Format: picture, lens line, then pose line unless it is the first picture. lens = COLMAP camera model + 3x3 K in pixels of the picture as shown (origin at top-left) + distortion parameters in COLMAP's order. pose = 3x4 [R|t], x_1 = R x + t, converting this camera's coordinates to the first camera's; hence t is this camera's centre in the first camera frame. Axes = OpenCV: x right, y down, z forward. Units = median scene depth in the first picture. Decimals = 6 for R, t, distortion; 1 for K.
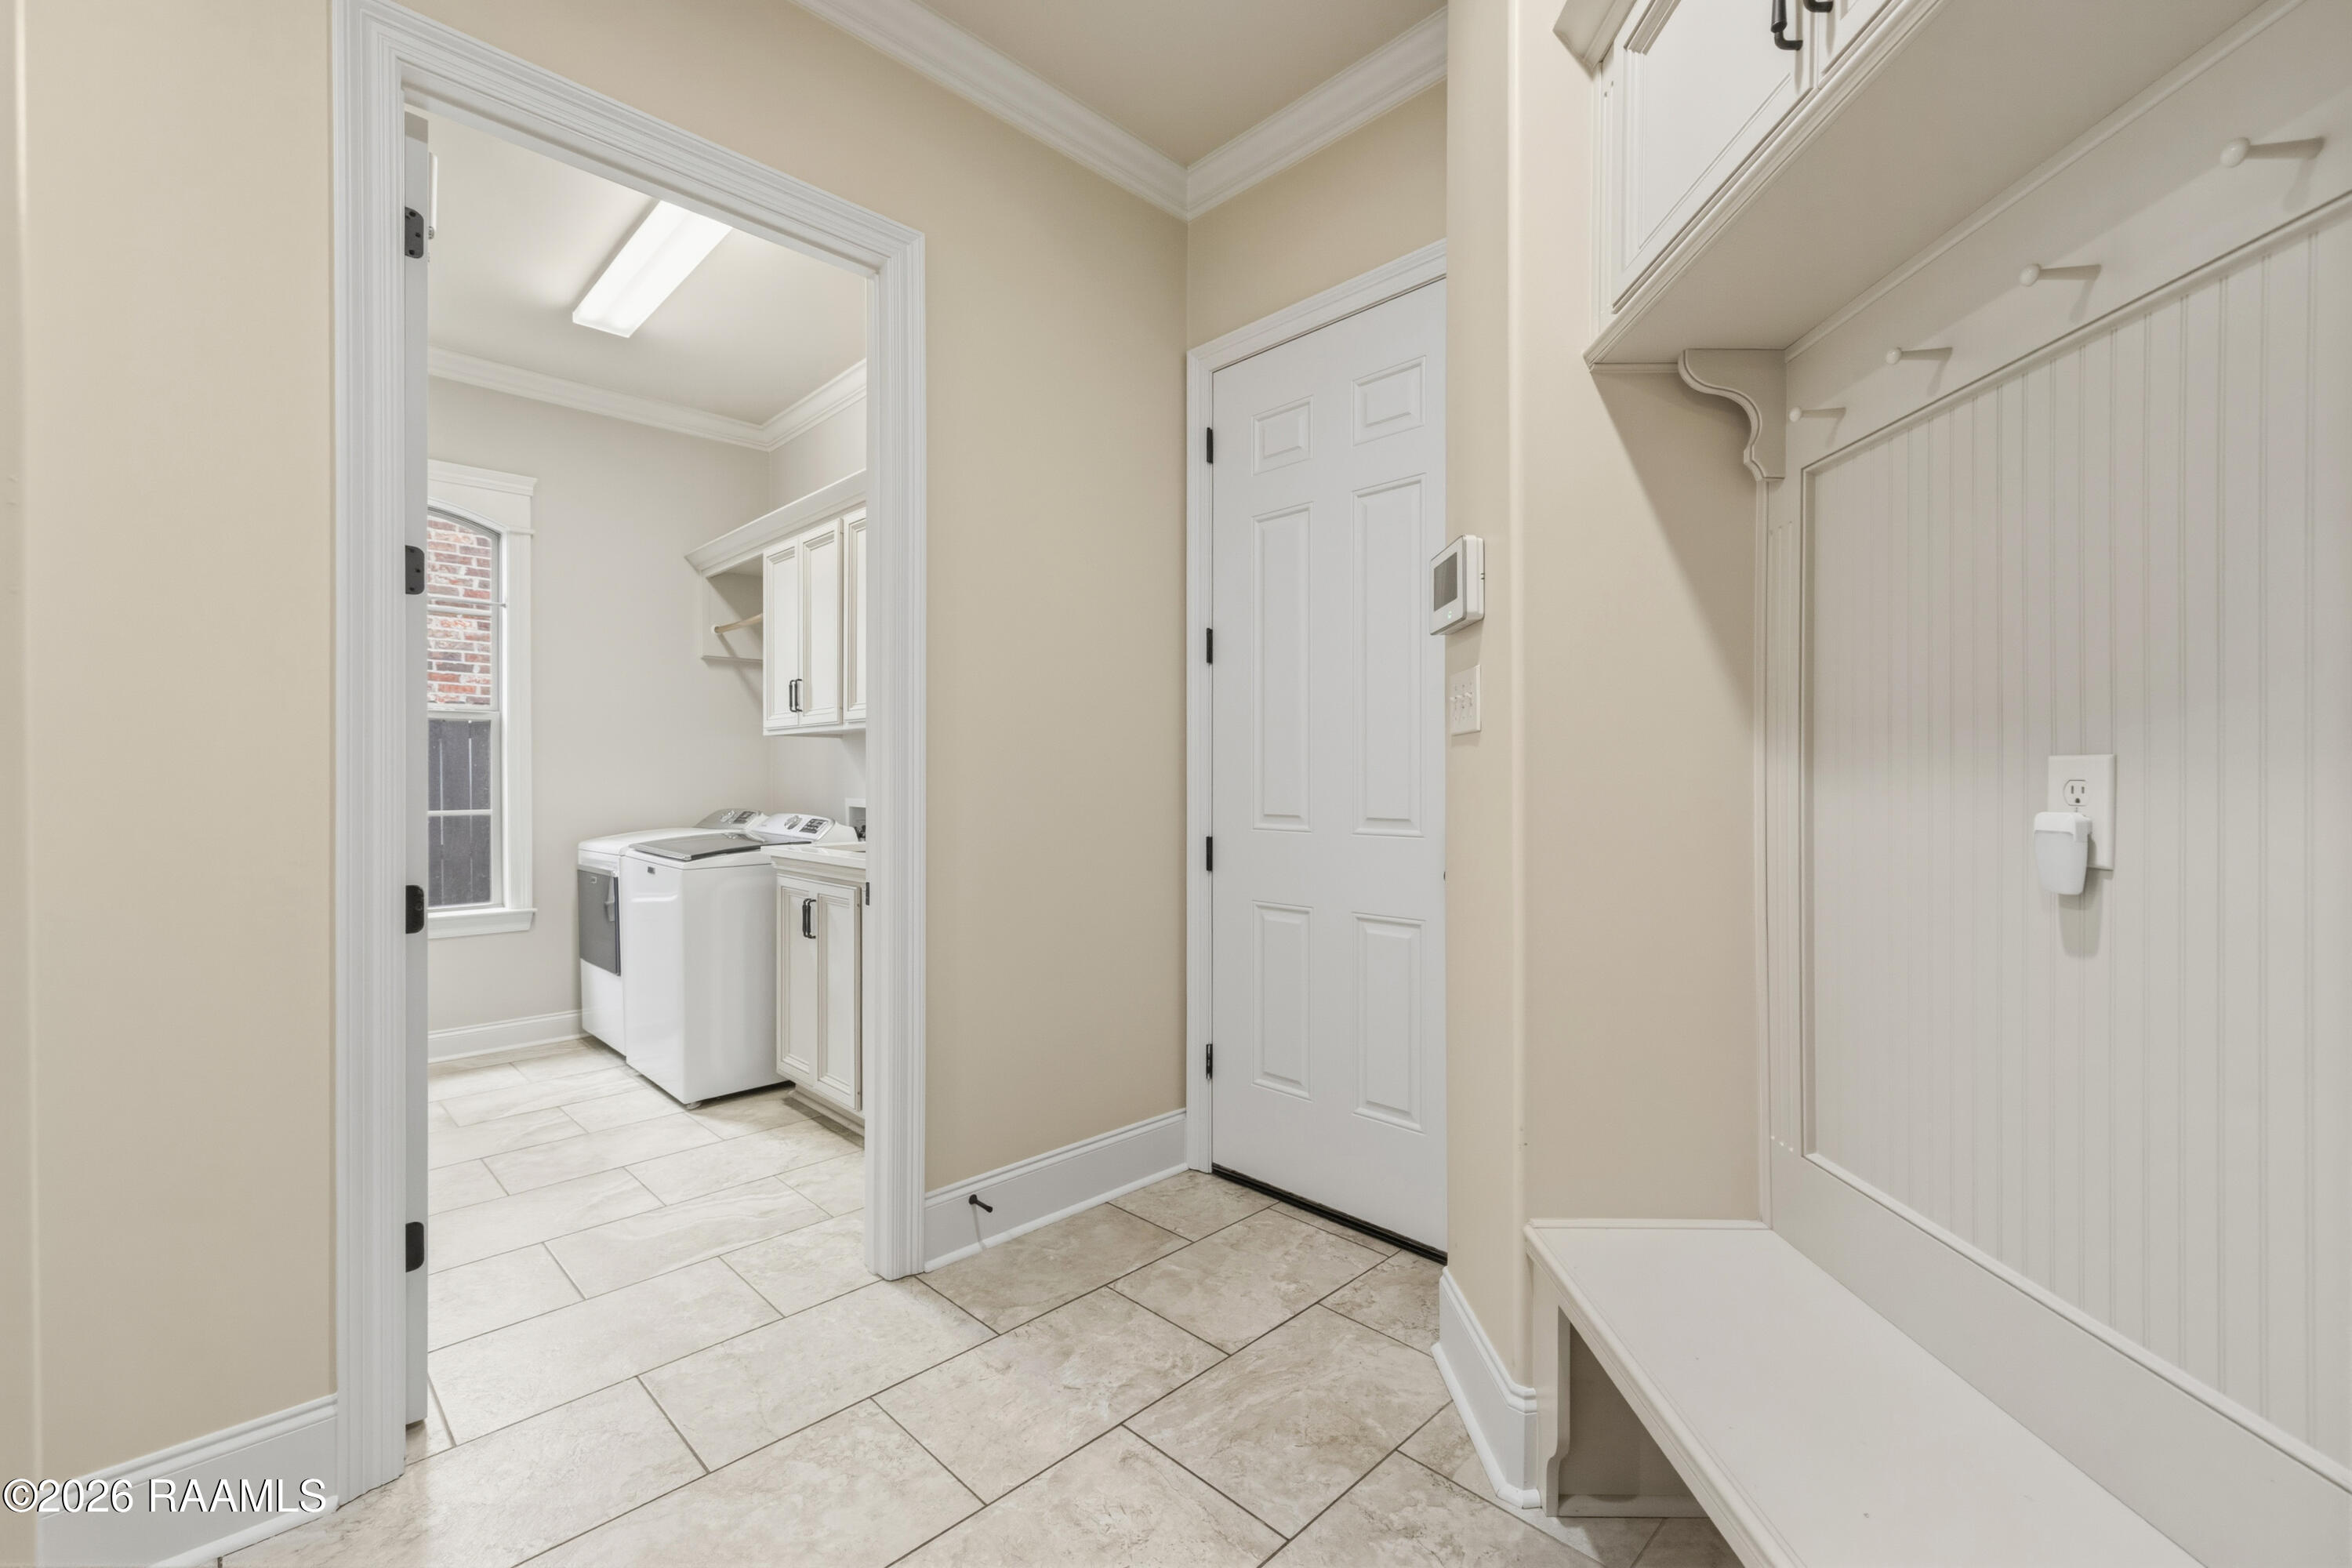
lens RADIAL K [[975.6, 0, 1184.7], [0, 975.6, 798.6], [0, 0, 1]] dist [0.001628, 0.000185]
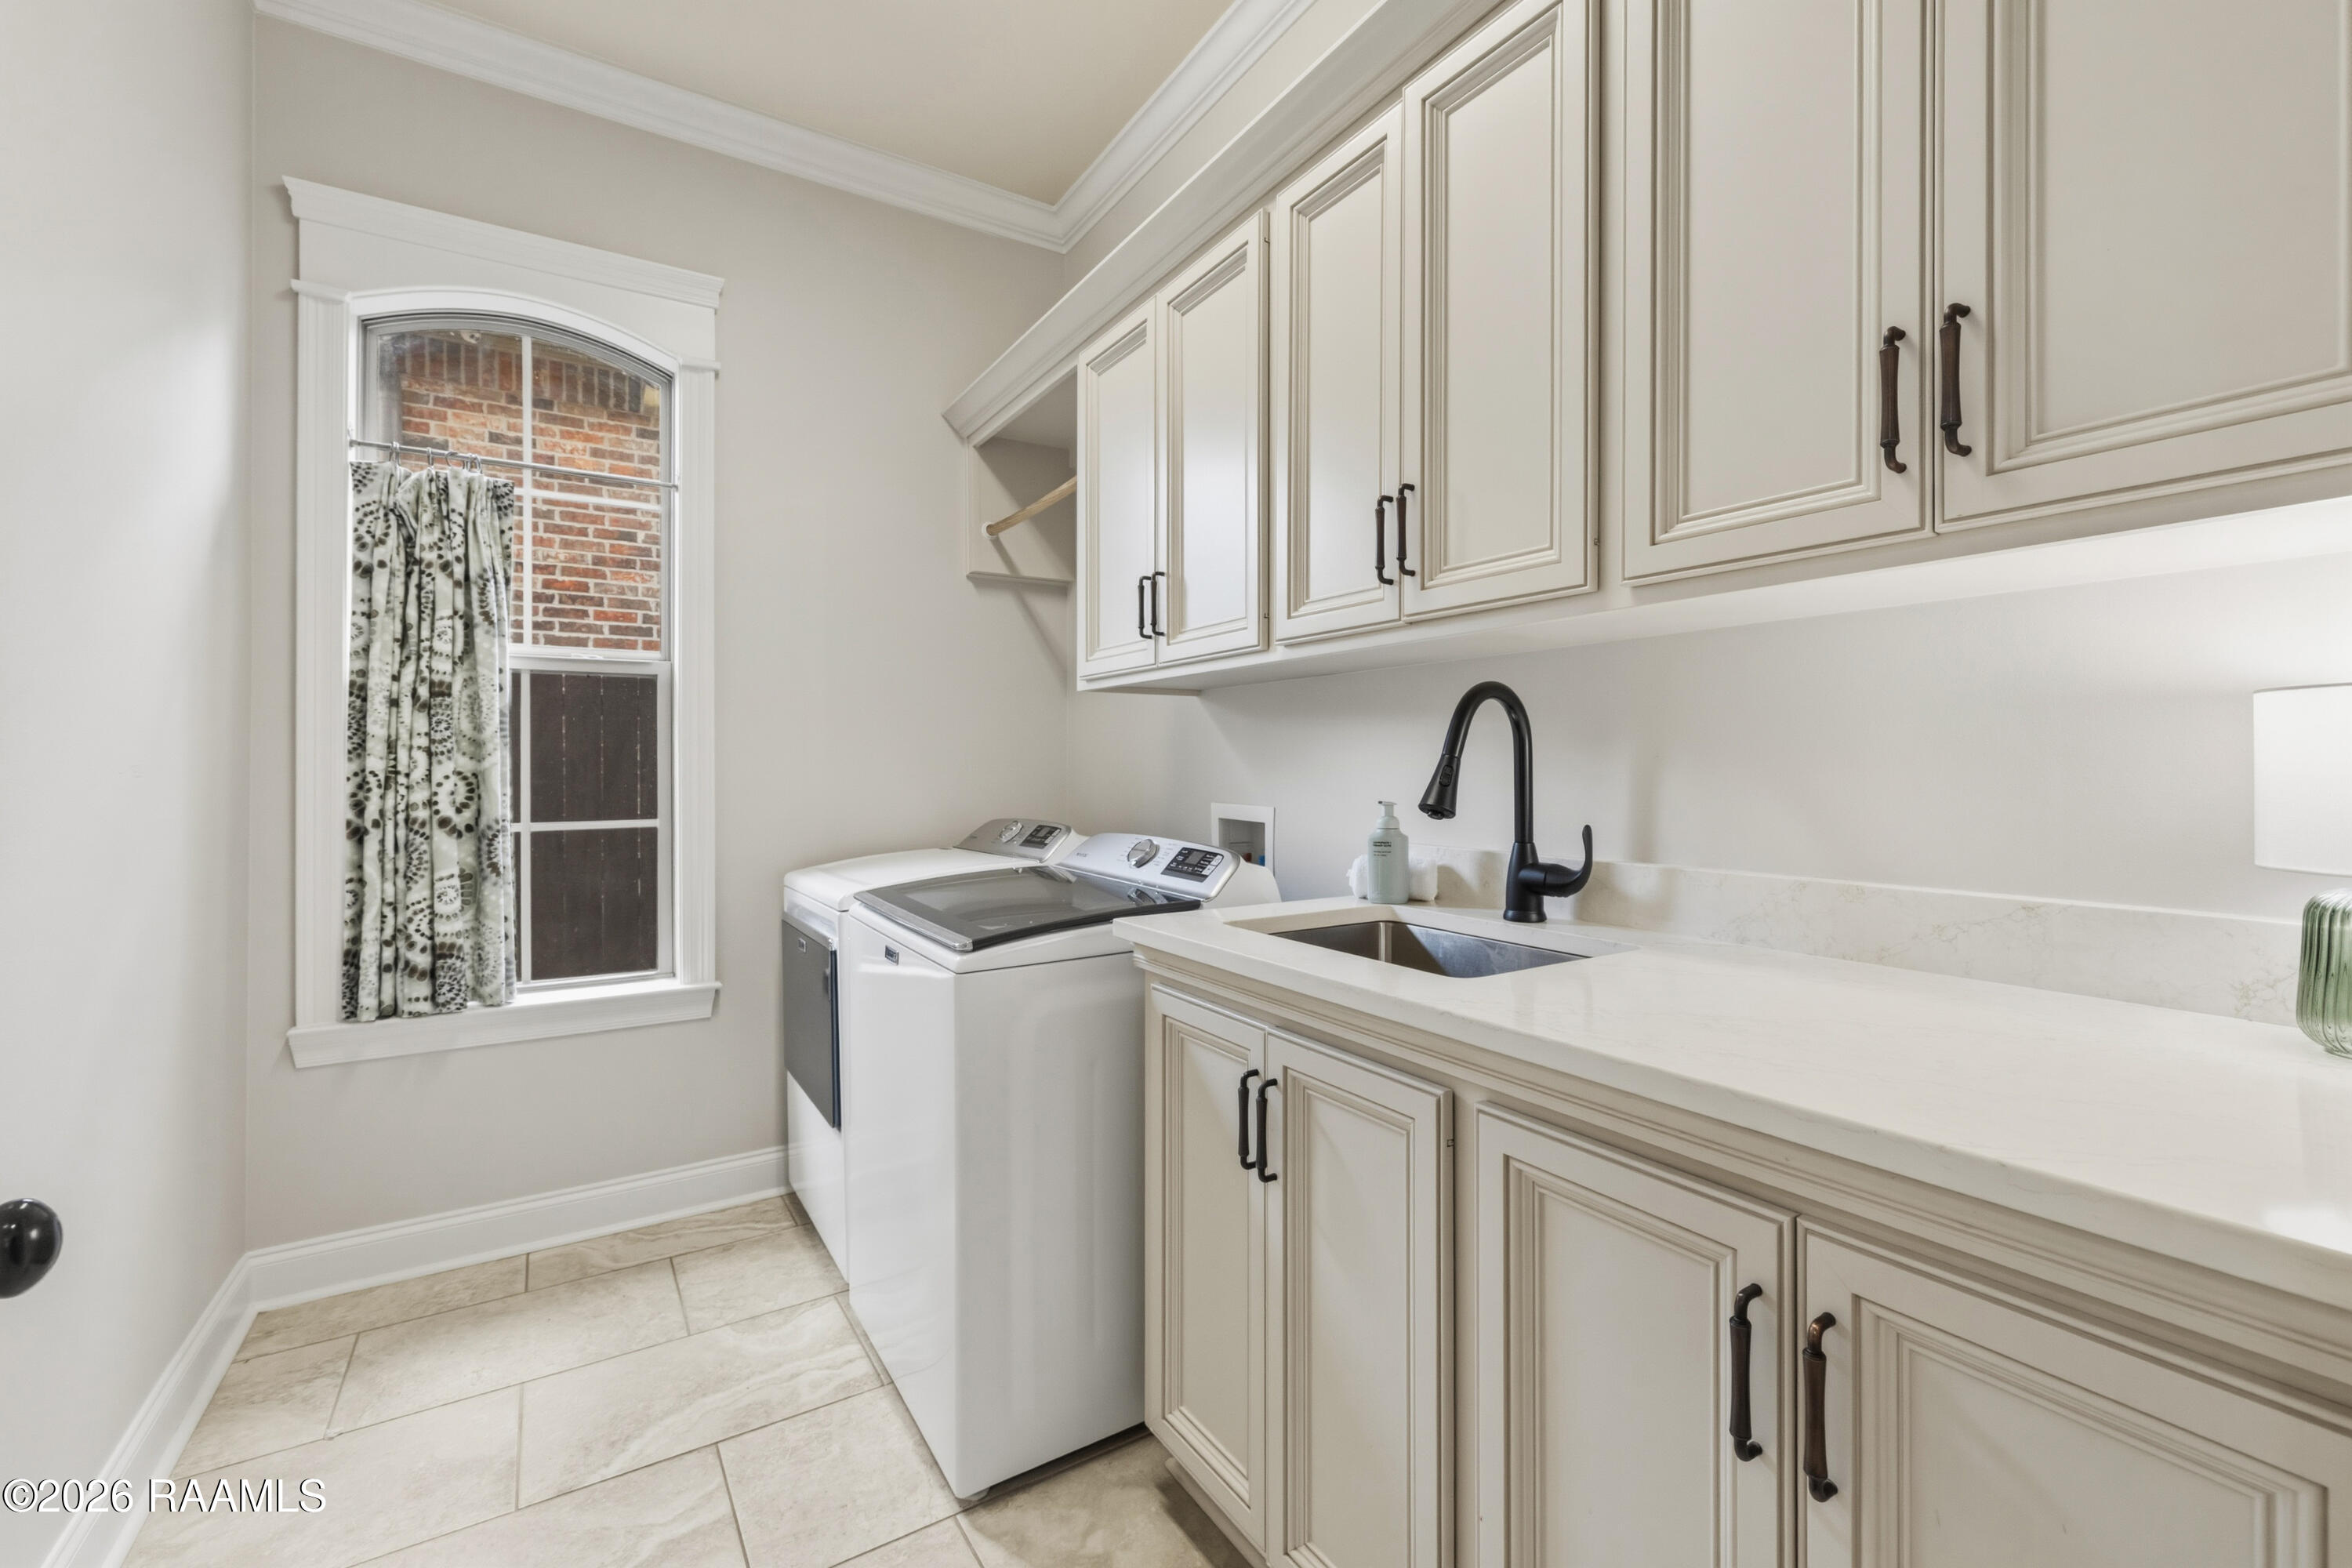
lens RADIAL K [[975.6, 0, 1172.0], [0, 975.6, 759.8], [0, 0, 1]] dist [0.001628, 0.000185]
pose [[0.975171, -0.008984, -0.221271, -0.262082], [0.003436, 0.999670, -0.025446, -0.011287], [0.221427, 0.024054, 0.974880, 0.481190]]
